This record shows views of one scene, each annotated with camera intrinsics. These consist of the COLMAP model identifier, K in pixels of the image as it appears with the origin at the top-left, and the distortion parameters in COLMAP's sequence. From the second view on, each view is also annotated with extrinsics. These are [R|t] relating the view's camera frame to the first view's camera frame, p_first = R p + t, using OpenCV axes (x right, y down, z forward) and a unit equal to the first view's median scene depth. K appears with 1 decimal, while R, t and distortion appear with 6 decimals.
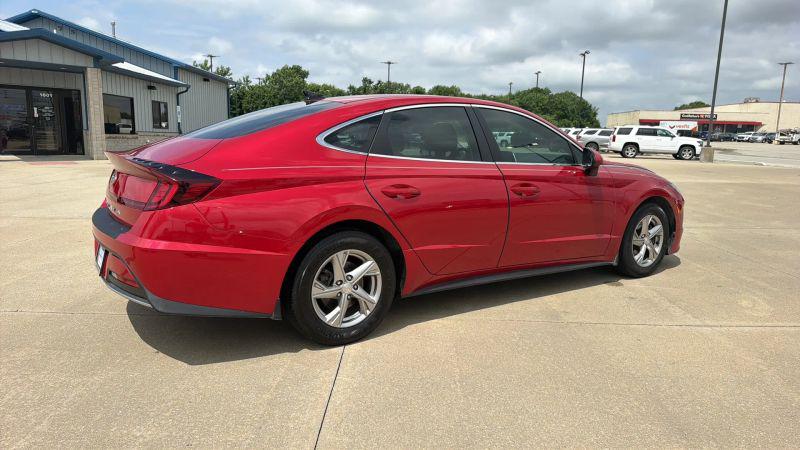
lens RADIAL K [[538.5, 0, 393.6], [0, 538.5, 225.8], [0, 0, 1]] dist [0.054982, -0.072388]
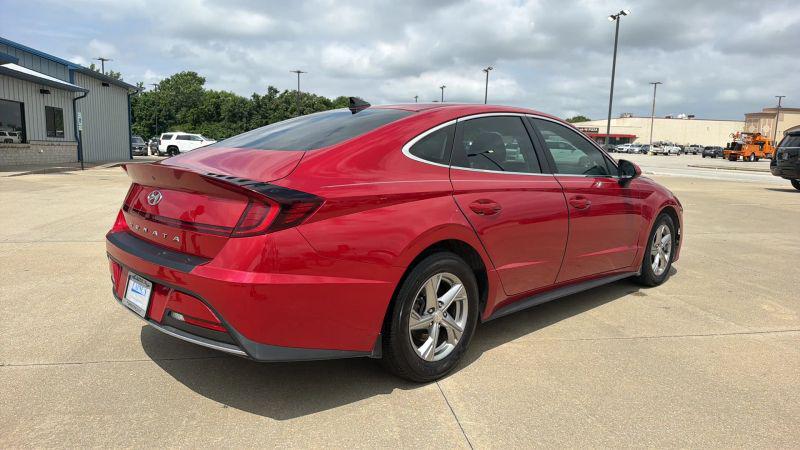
lens RADIAL K [[538.5, 0, 395.8], [0, 538.5, 217.4], [0, 0, 1]] dist [0.054982, -0.072388]
pose [[0.982875, -0.020095, 0.183174, -0.217763], [0.026287, 0.999160, -0.031440, -0.014943], [-0.182388, 0.035717, 0.982578, 0.087884]]
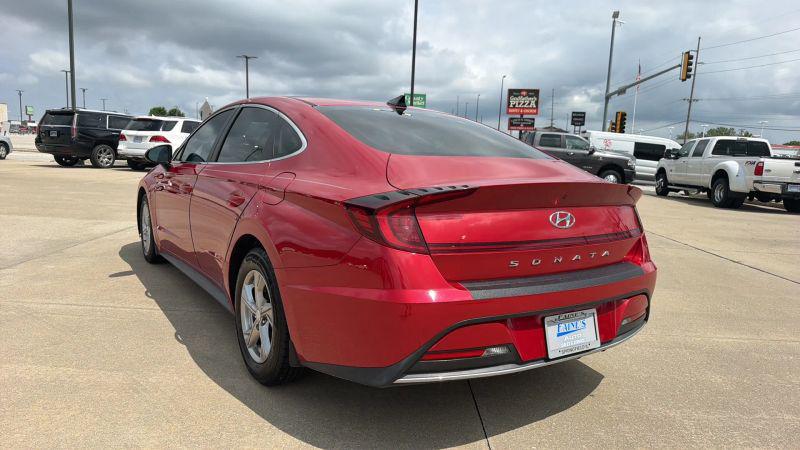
lens RADIAL K [[538.5, 0, 389.6], [0, 538.5, 226.9], [0, 0, 1]] dist [0.054982, -0.072388]
pose [[-0.004191, -0.159783, 0.987143, -0.864711], [0.120478, 0.979881, 0.159119, -0.154702], [-0.992707, 0.119595, 0.015144, 0.865138]]
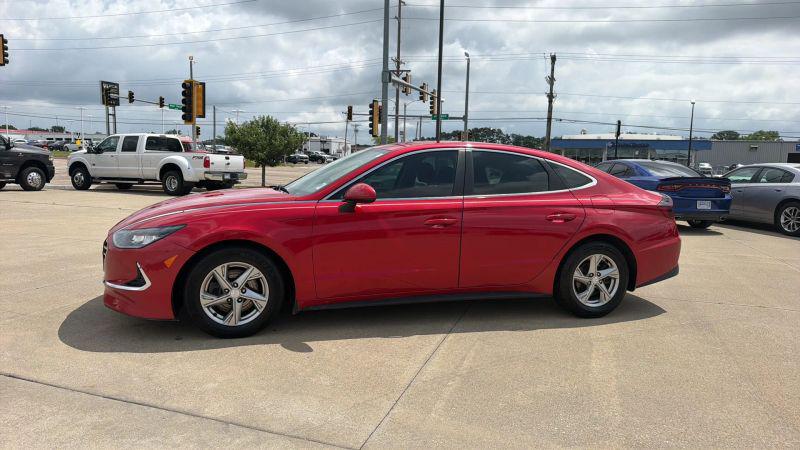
lens RADIAL K [[538.5, 0, 396.5], [0, 538.5, 228.0], [0, 0, 1]] dist [0.054982, -0.072388]
pose [[-0.957576, -0.080977, 0.276569, -0.204355], [-0.000115, 0.959816, 0.280630, -0.367848], [-0.288180, 0.268693, -0.919106, 2.065241]]
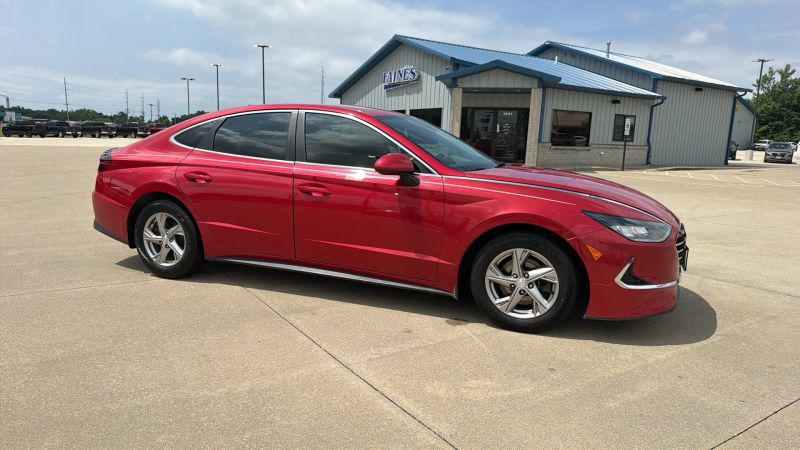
lens RADIAL K [[539.3, 0, 393.2], [0, 539.3, 235.5], [0, 0, 1]] dist [0.046962, -0.052500]
pose [[0.553796, 0.144484, -0.820021, 1.007826], [-0.152679, 0.985753, 0.070574, -0.064376], [0.818535, 0.086116, 0.567965, 0.459036]]
